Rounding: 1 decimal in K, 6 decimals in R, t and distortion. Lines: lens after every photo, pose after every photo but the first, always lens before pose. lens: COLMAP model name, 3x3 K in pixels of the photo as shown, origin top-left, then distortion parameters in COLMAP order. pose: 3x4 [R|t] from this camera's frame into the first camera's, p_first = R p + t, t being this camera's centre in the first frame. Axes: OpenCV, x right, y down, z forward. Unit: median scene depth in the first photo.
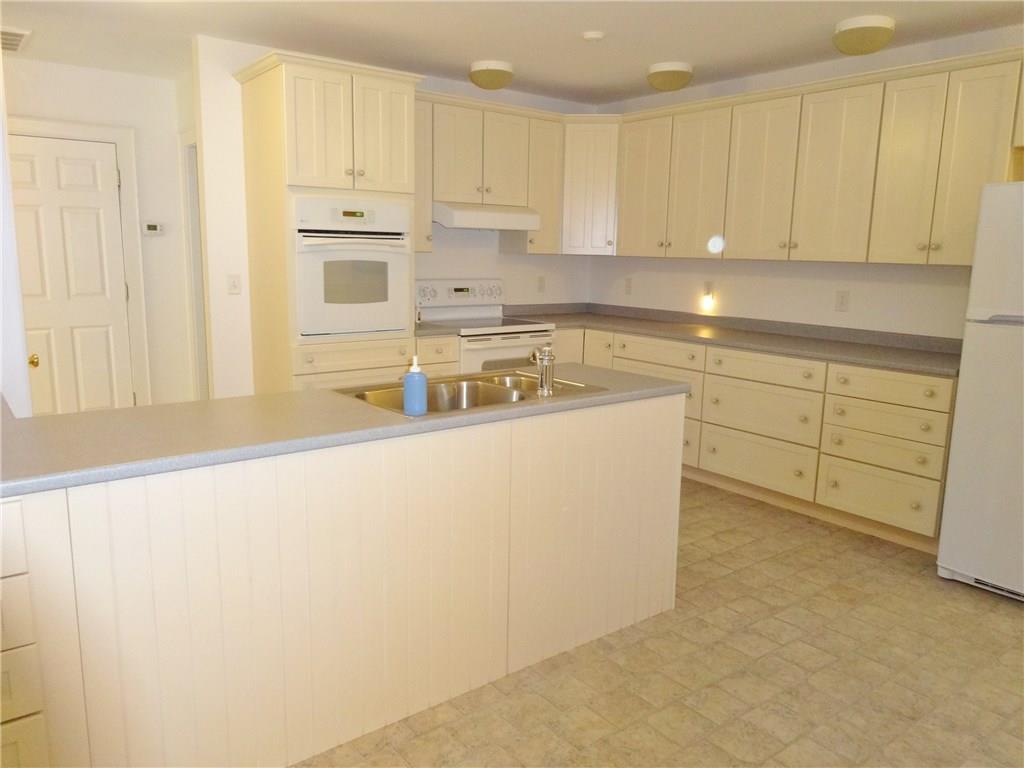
lens RADIAL K [[754.5, 0, 511.0], [0, 754.5, 384.1], [0, 0, 1]] dist [0.002867, -0.011784]
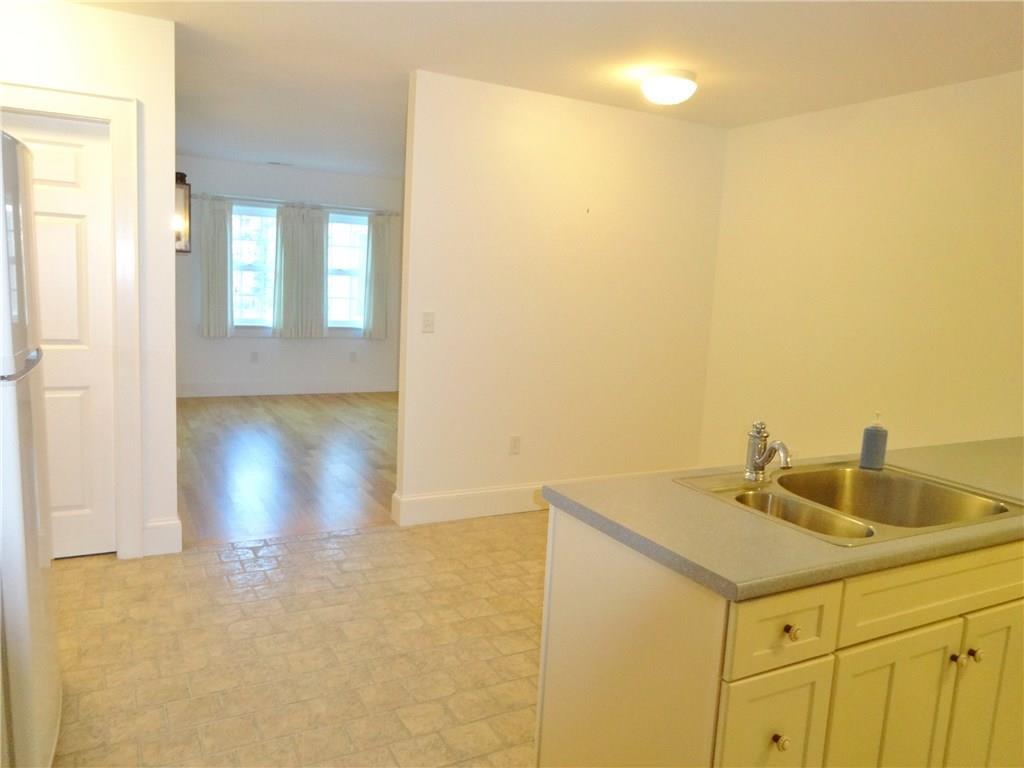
lens RADIAL K [[754.5, 0, 511.4], [0, 754.5, 386.4], [0, 0, 1]] dist [0.002867, -0.011784]
pose [[-0.984895, -0.086248, 0.150144, 0.189501], [-0.035357, 0.949022, 0.313221, -0.322599], [-0.169504, 0.303181, -0.937736, 1.767919]]
